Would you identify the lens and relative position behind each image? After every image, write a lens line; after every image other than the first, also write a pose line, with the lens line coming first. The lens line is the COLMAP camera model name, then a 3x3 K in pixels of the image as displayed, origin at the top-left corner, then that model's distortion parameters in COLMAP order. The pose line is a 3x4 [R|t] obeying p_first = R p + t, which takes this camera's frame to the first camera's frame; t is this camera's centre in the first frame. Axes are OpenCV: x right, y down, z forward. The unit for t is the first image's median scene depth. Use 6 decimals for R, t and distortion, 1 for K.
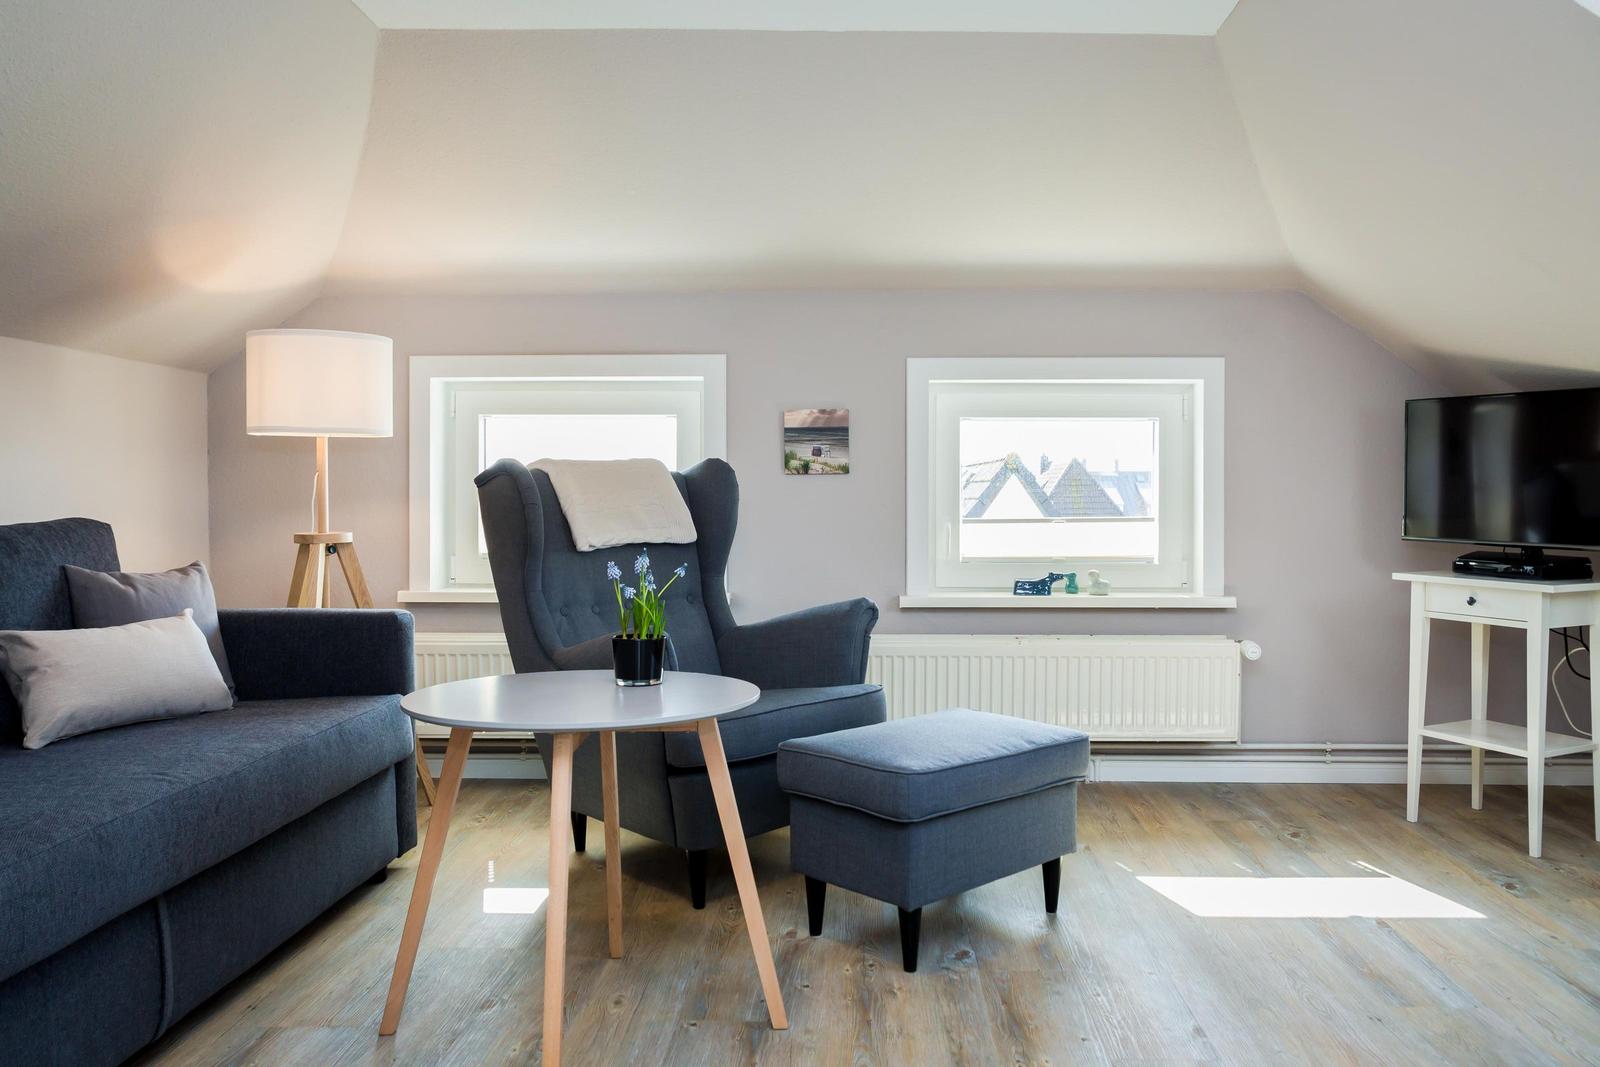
lens RADIAL K [[1153.6, 0, 808.5], [0, 1153.6, 497.2], [0, 0, 1]] dist [-0.001090, 0.028561]
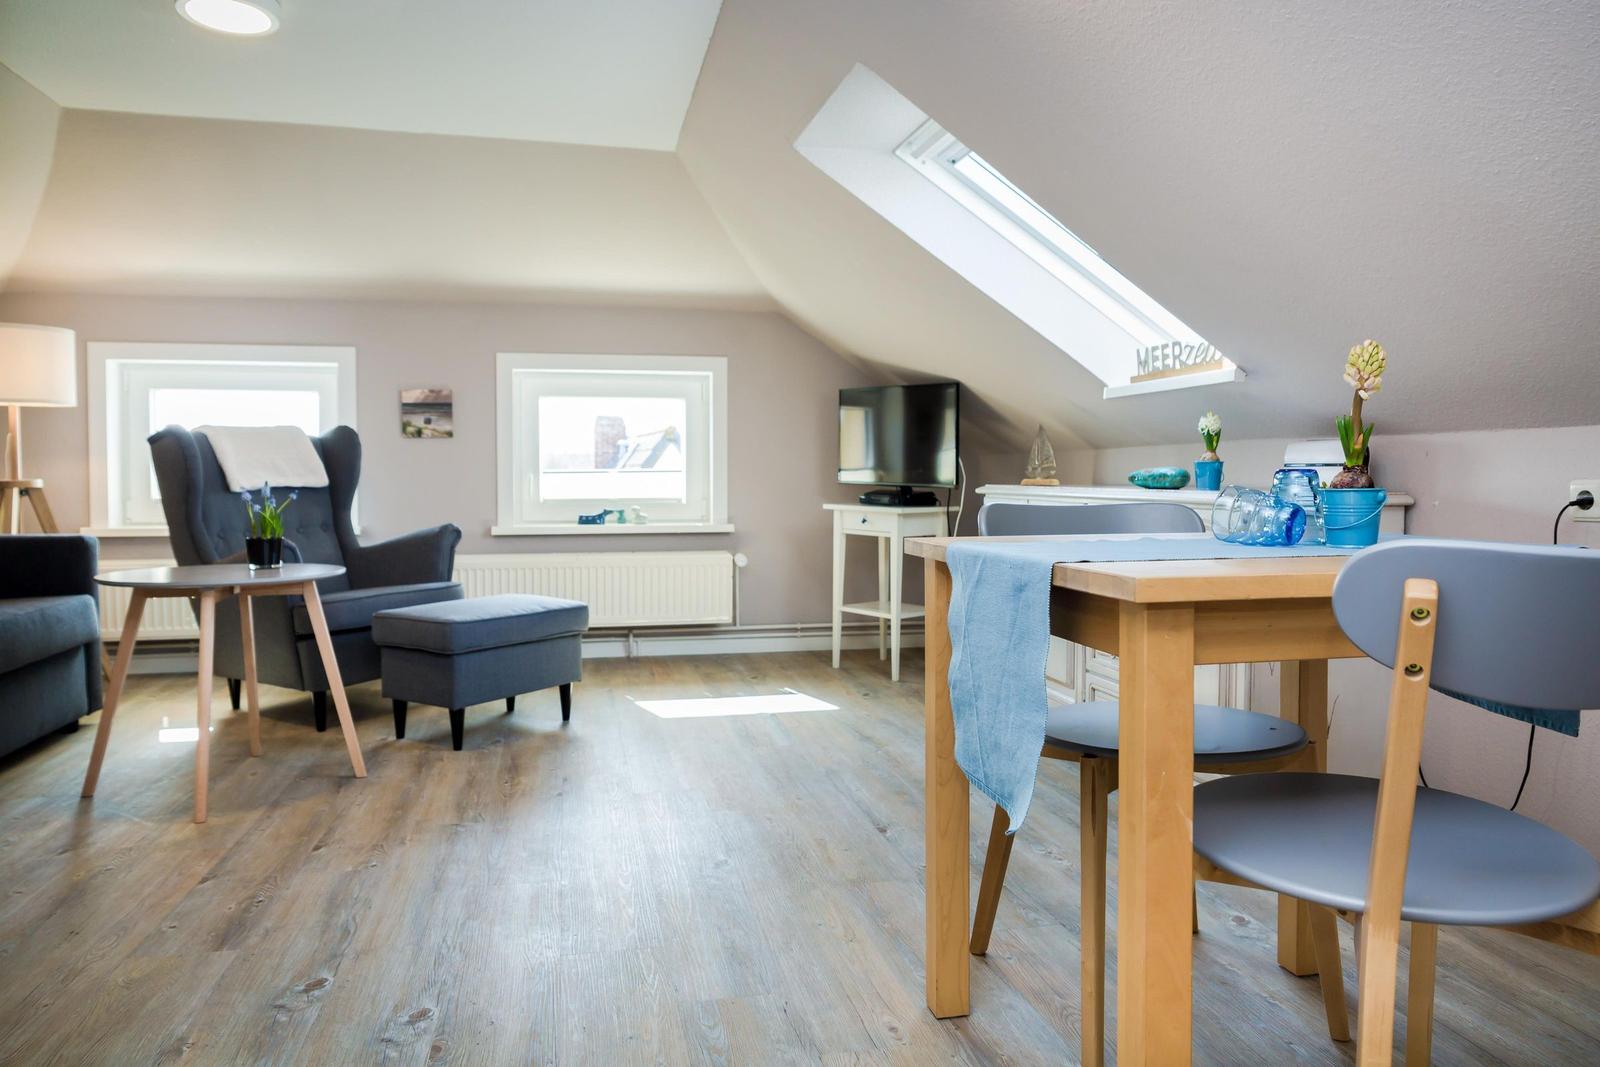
lens RADIAL K [[1153.6, 0, 808.5], [0, 1153.6, 497.2], [0, 0, 1]] dist [-0.001090, 0.028561]
pose [[0.972647, -0.007194, 0.232176, 0.138482], [0.001908, 0.999734, 0.022980, 0.021584], [-0.232280, -0.021909, 0.972402, -0.462180]]
